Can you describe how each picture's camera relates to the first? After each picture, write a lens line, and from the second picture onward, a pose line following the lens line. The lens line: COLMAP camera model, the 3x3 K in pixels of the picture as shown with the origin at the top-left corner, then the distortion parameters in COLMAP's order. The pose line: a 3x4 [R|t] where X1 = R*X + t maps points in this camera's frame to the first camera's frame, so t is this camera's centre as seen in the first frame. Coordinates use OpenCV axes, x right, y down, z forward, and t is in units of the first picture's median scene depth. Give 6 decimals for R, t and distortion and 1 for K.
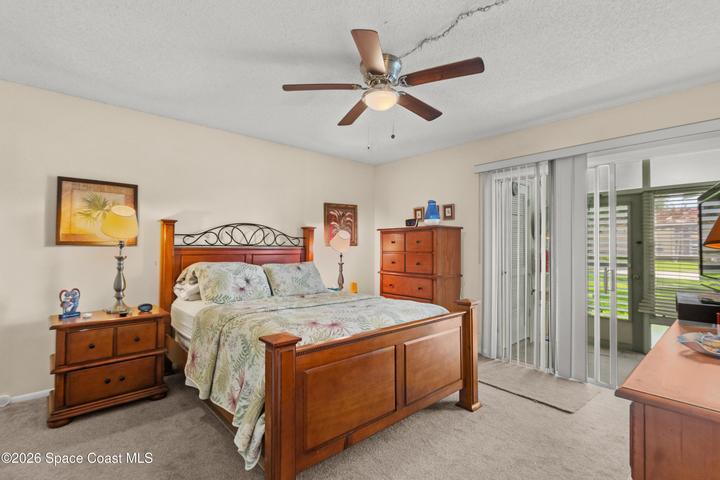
lens RADIAL K [[331.4, 0, 360.0], [0, 331.4, 240.0], [0, 0, 1]] dist [0.002007, 0.000330]
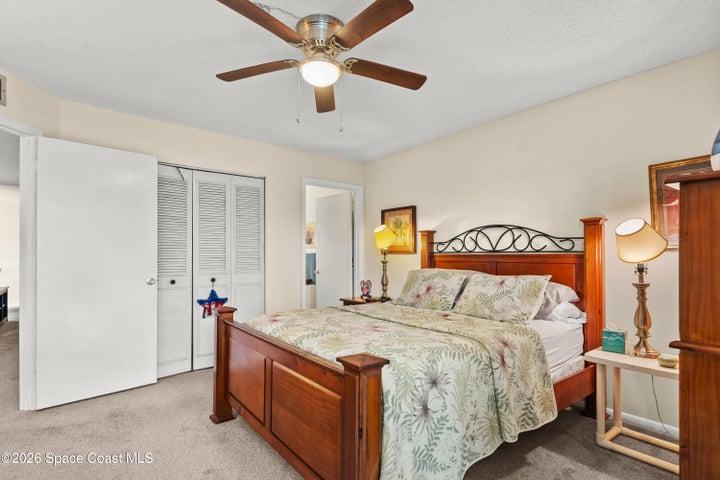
lens RADIAL K [[363.6, 0, 359.9], [0, 363.6, 253.4], [0, 0, 1]] dist [-0.000064, -0.000040]
pose [[-0.070673, -0.010932, -0.997440, 0.622148], [0.022347, 0.999672, -0.012540, 0.025393], [0.997249, -0.023176, -0.070405, 0.753506]]
